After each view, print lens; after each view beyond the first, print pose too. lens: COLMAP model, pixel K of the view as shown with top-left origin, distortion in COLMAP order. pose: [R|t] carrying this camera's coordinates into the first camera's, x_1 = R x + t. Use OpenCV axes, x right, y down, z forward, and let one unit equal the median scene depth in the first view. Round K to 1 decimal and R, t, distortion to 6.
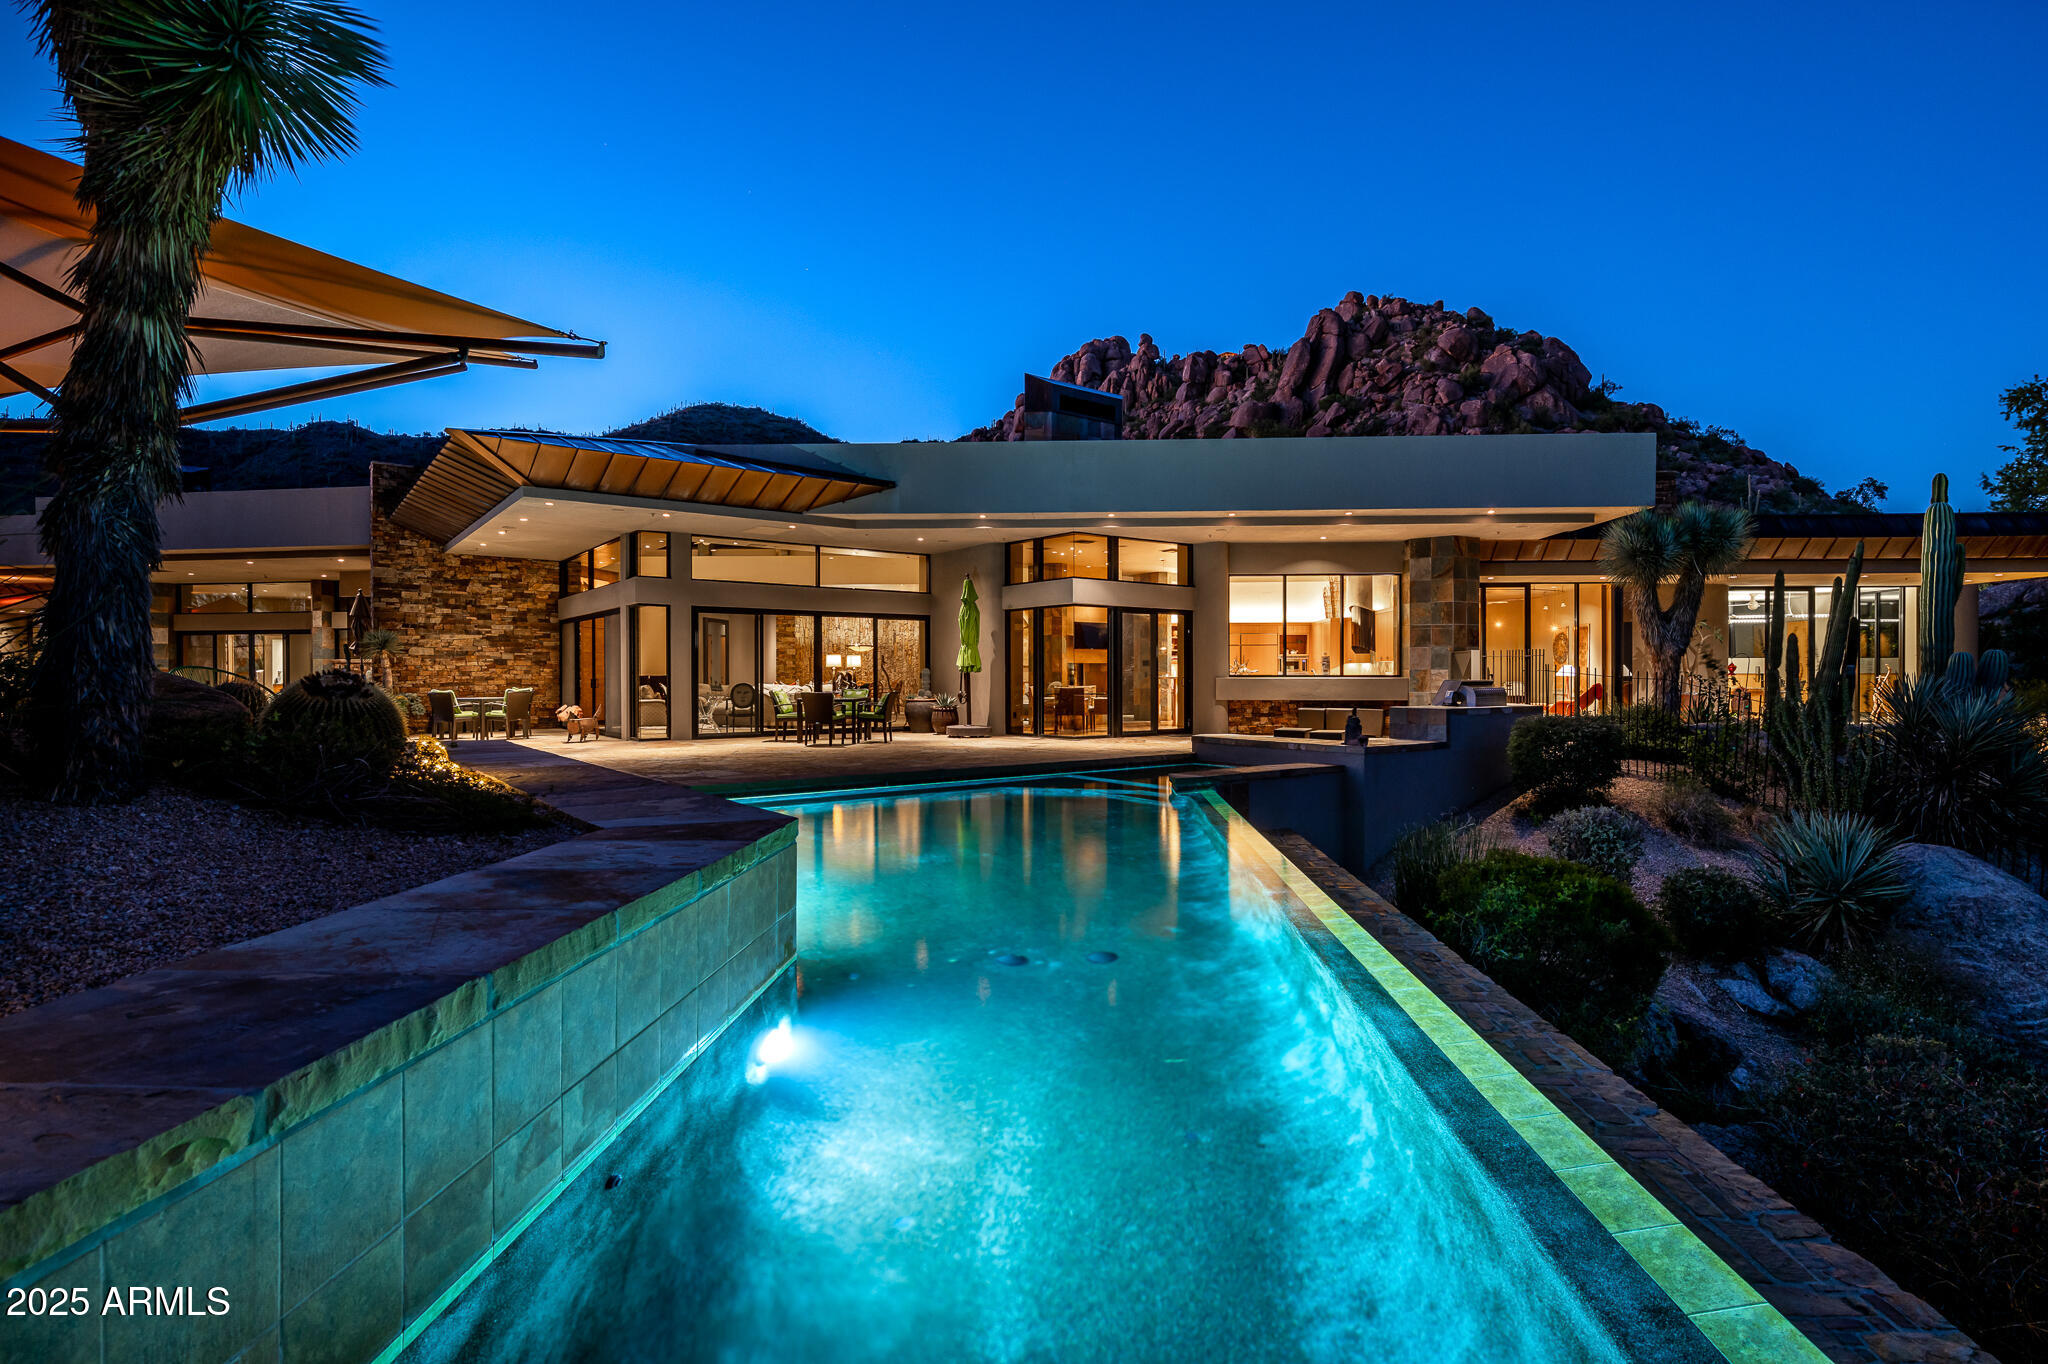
lens RADIAL K [[992.7, 0, 1016.5], [0, 992.7, 679.2], [0, 0, 1]] dist [0.001030, 0.000390]
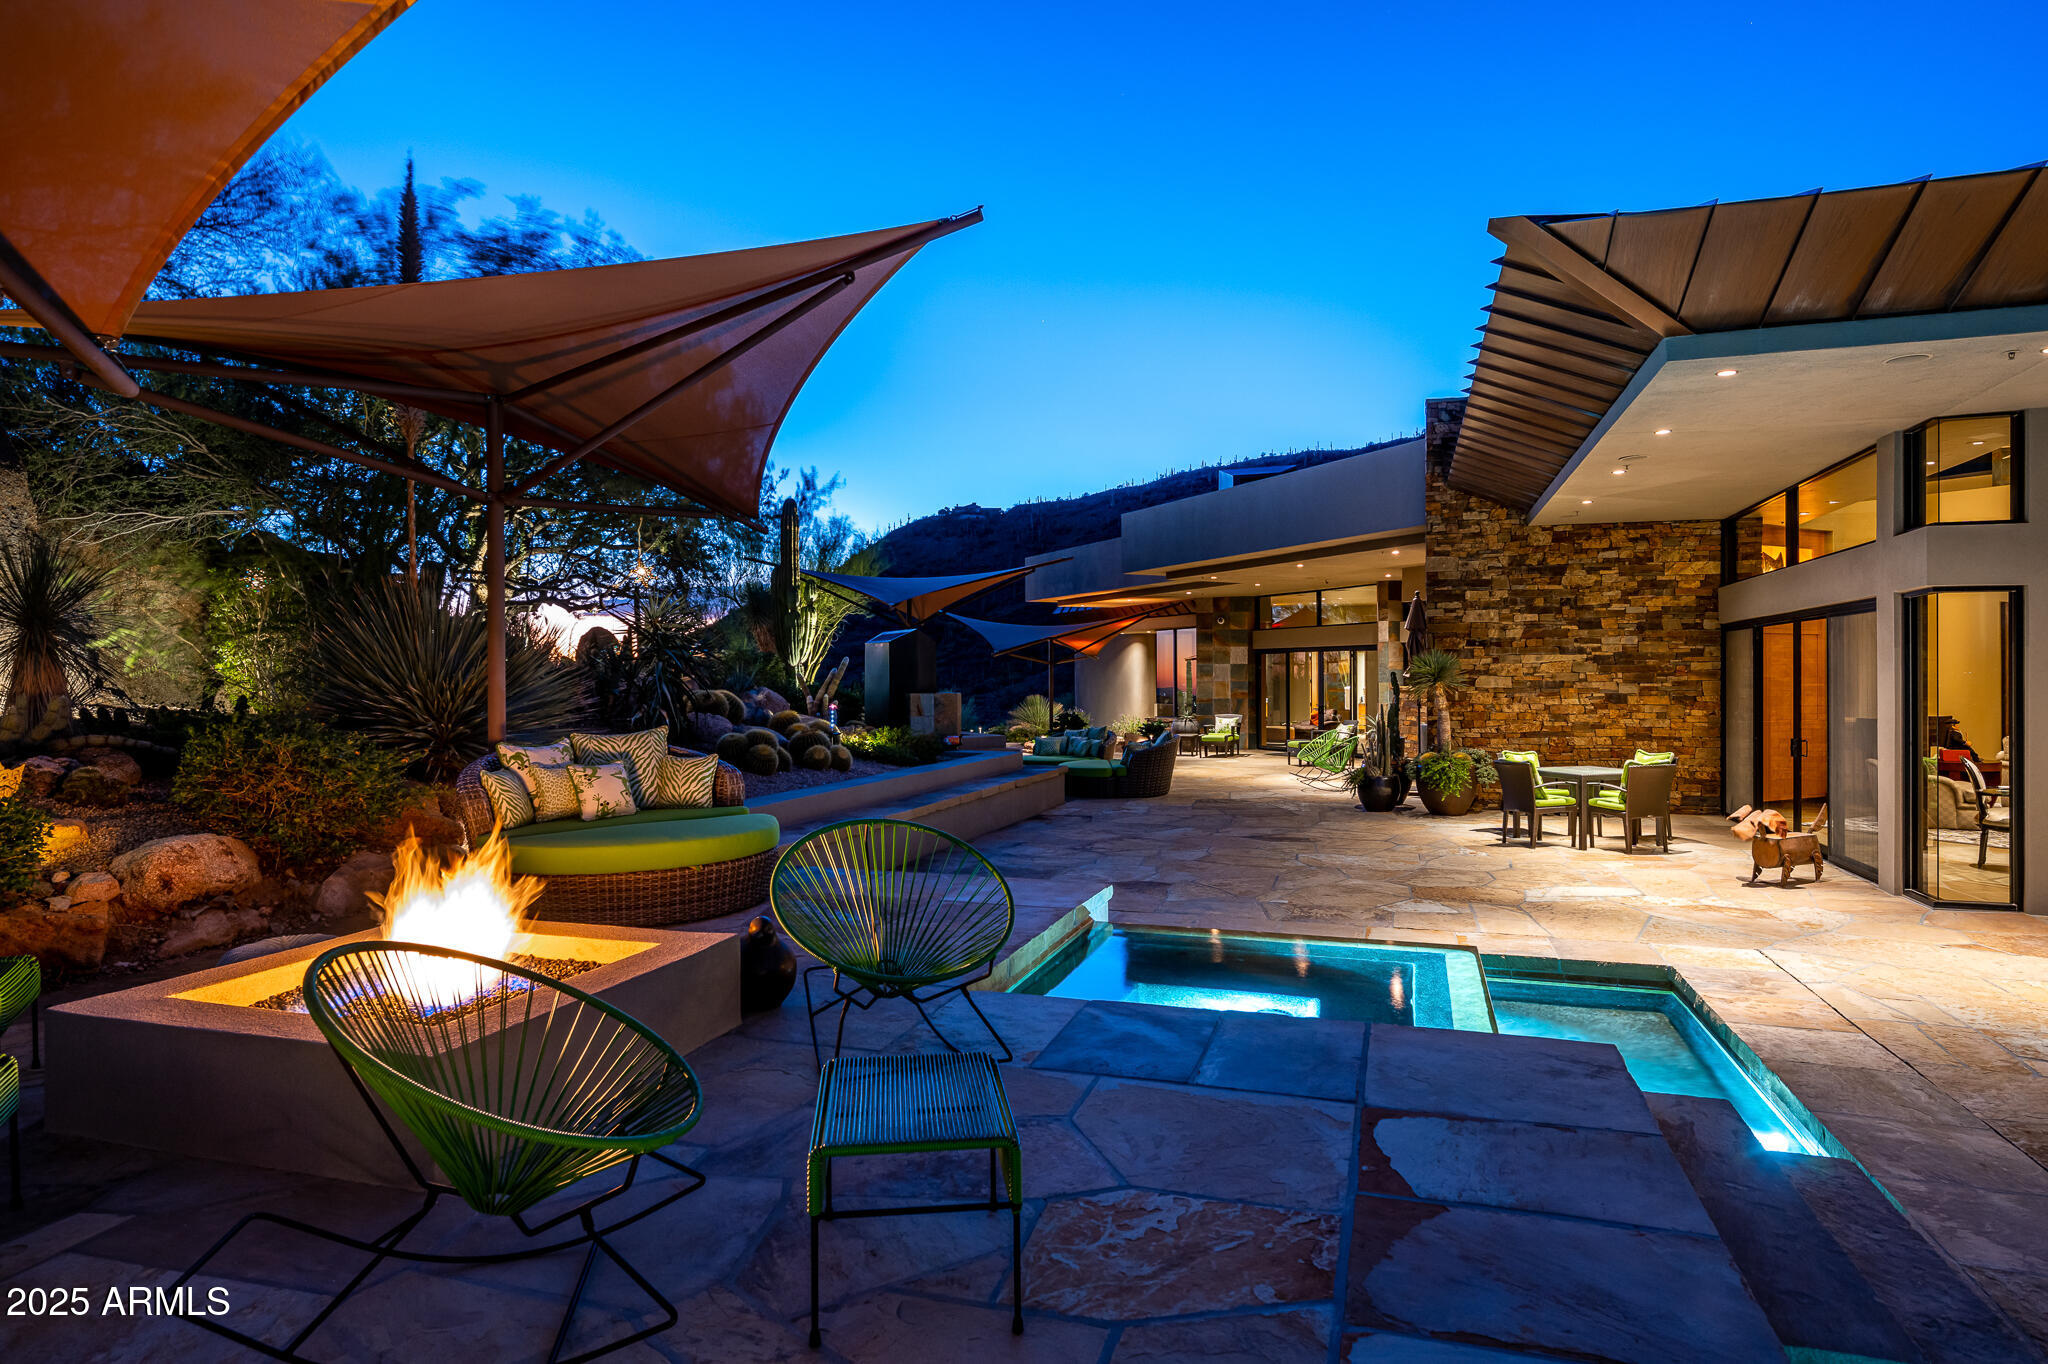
lens RADIAL K [[1126.7, 0, 1030.9], [0, 1126.7, 678.3], [0, 0, 1]] dist [-0.000808, -0.000498]
pose [[0.573613, 0.002272, -0.819123, -0.177061], [-0.001078, 0.999997, 0.002019, -0.032432], [0.819126, -0.000275, 0.573614, 0.342859]]
